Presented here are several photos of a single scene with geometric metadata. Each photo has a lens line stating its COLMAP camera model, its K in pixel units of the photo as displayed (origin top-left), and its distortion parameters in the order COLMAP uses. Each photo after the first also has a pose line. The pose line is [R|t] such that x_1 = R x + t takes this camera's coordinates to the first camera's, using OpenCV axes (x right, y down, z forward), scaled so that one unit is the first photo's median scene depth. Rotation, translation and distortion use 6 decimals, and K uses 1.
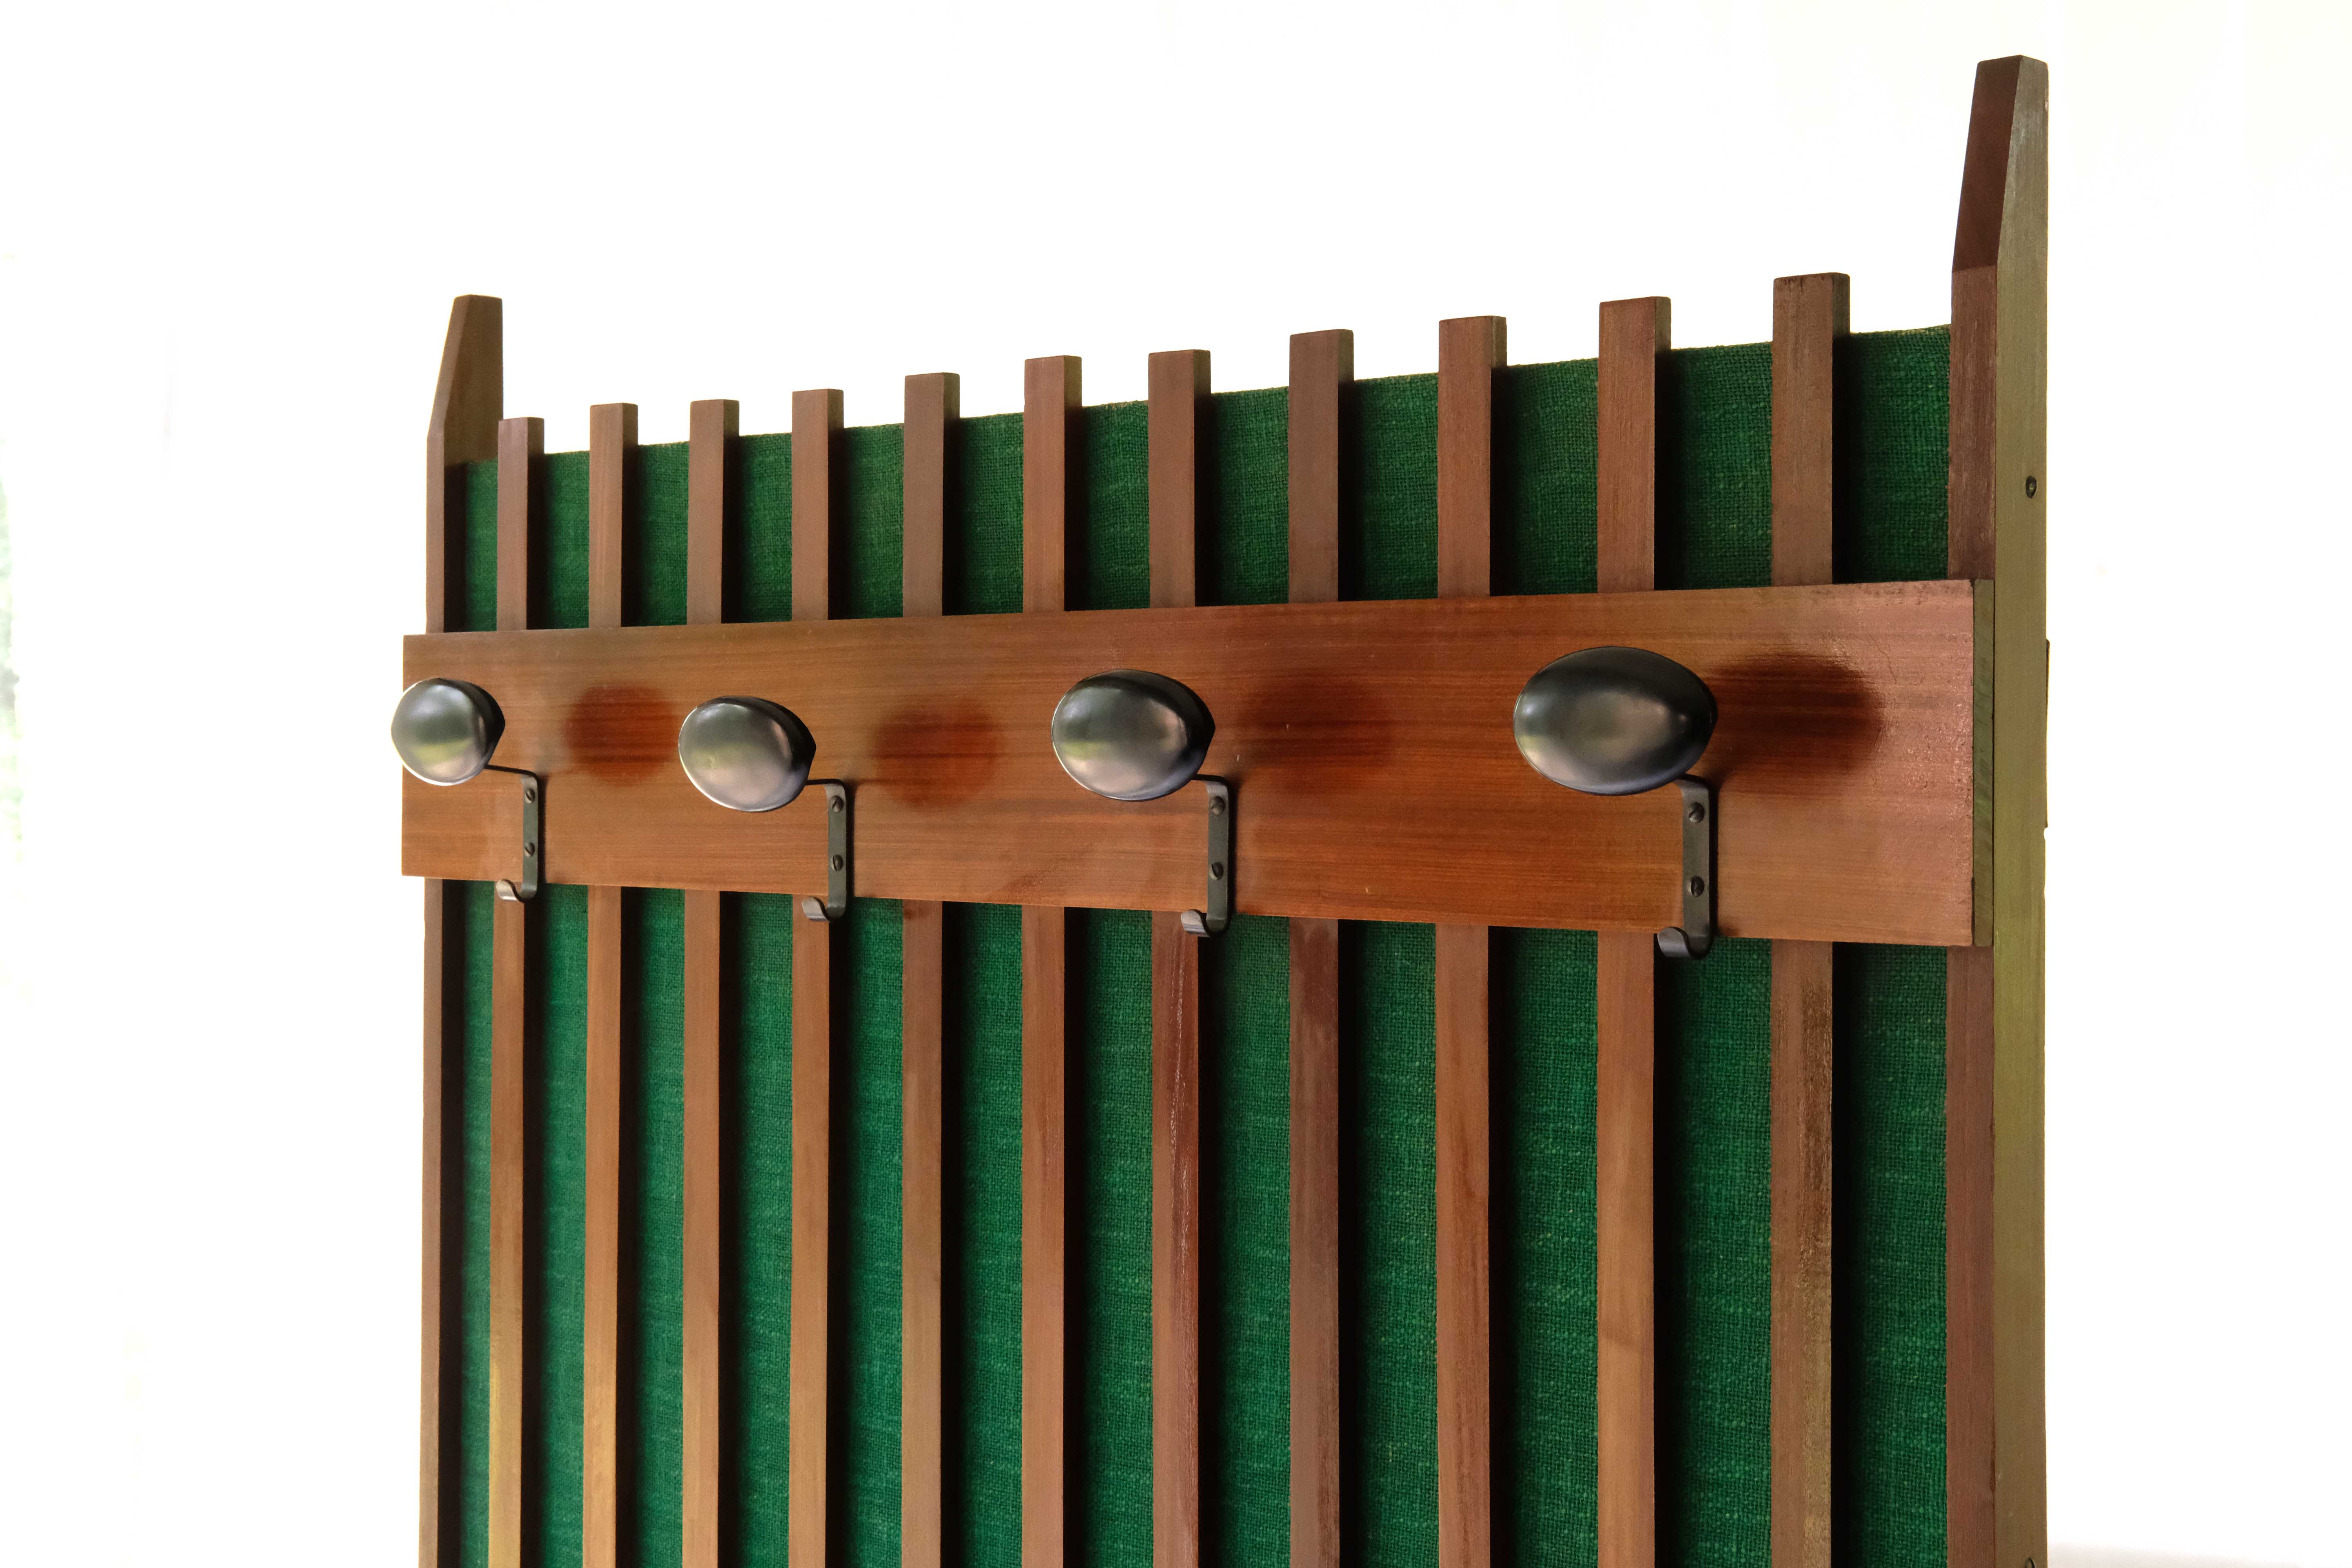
lens RADIAL K [[3334.5, 0, 1362.1], [0, 3334.5, 781.4], [0, 0, 1]] dist [0.018456, 0.067679]
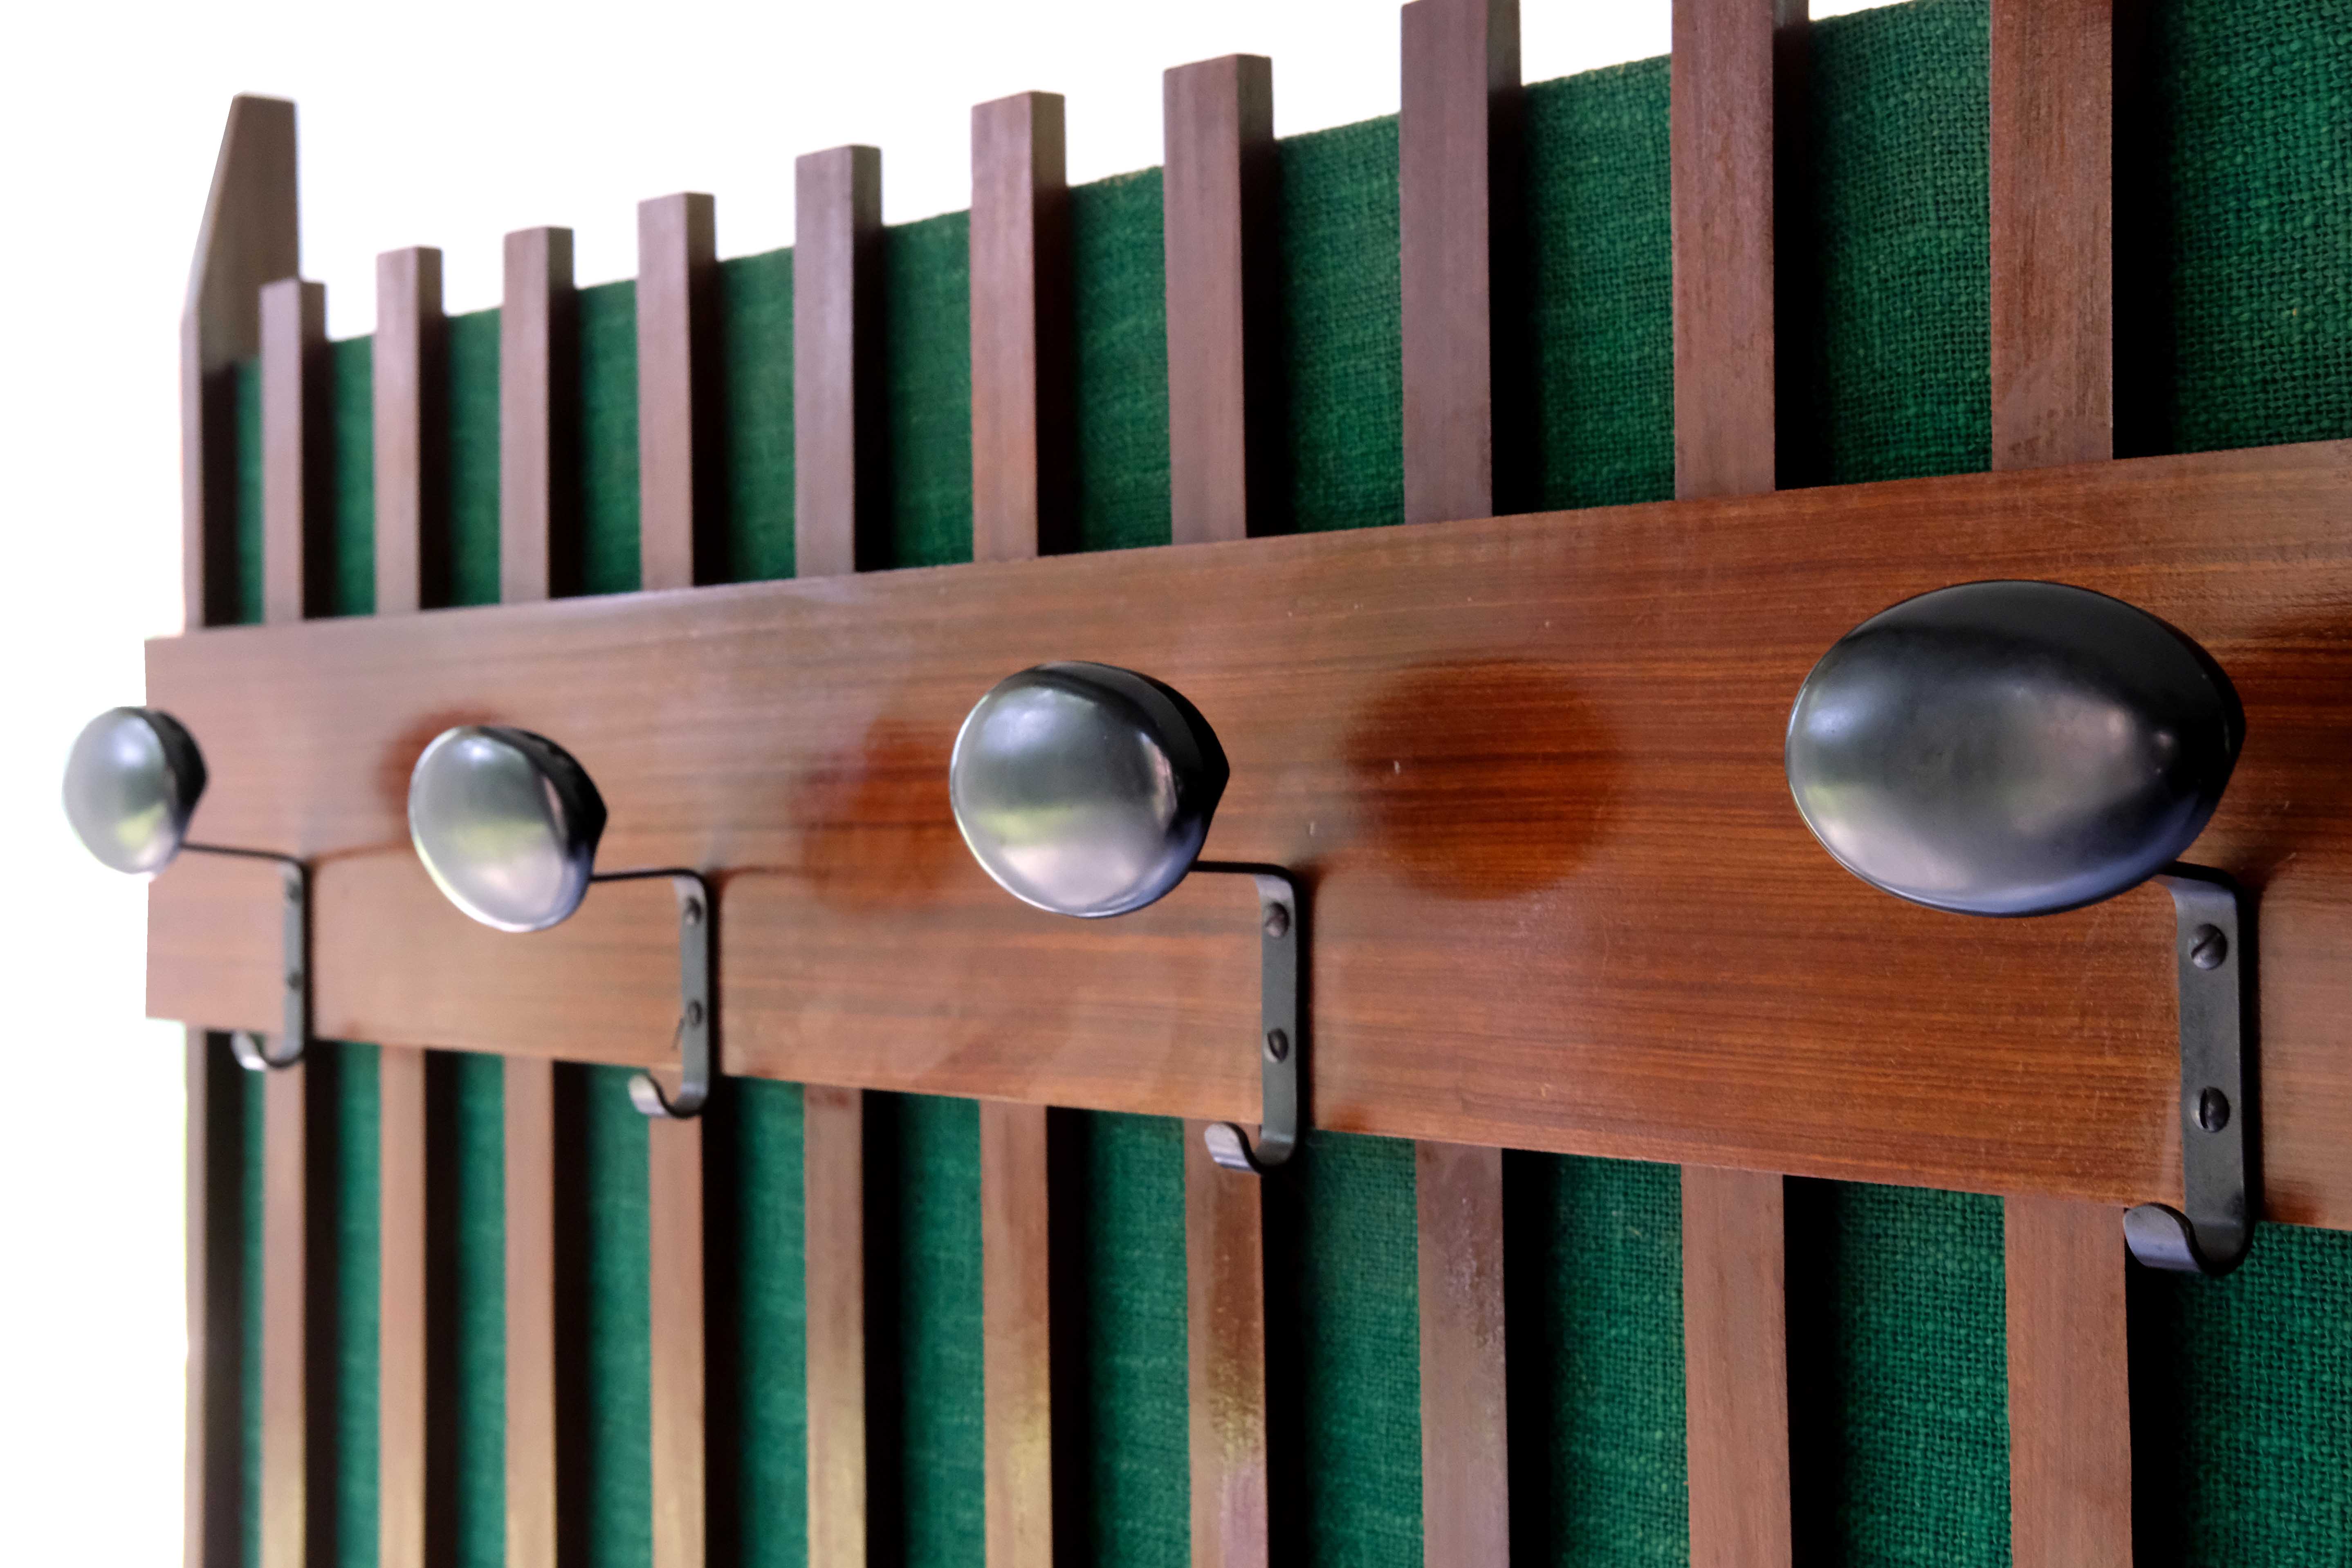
lens RADIAL K [[3825.8, 0, 1225.9], [0, 3825.8, 816.6], [0, 0, 1]] dist [0.051997, 0.224805]
pose [[0.984326, -0.013519, -0.175839, 0.054704], [0.013615, 0.999907, -0.000659, -0.008693], [0.175832, -0.001745, 0.984419, 0.416950]]
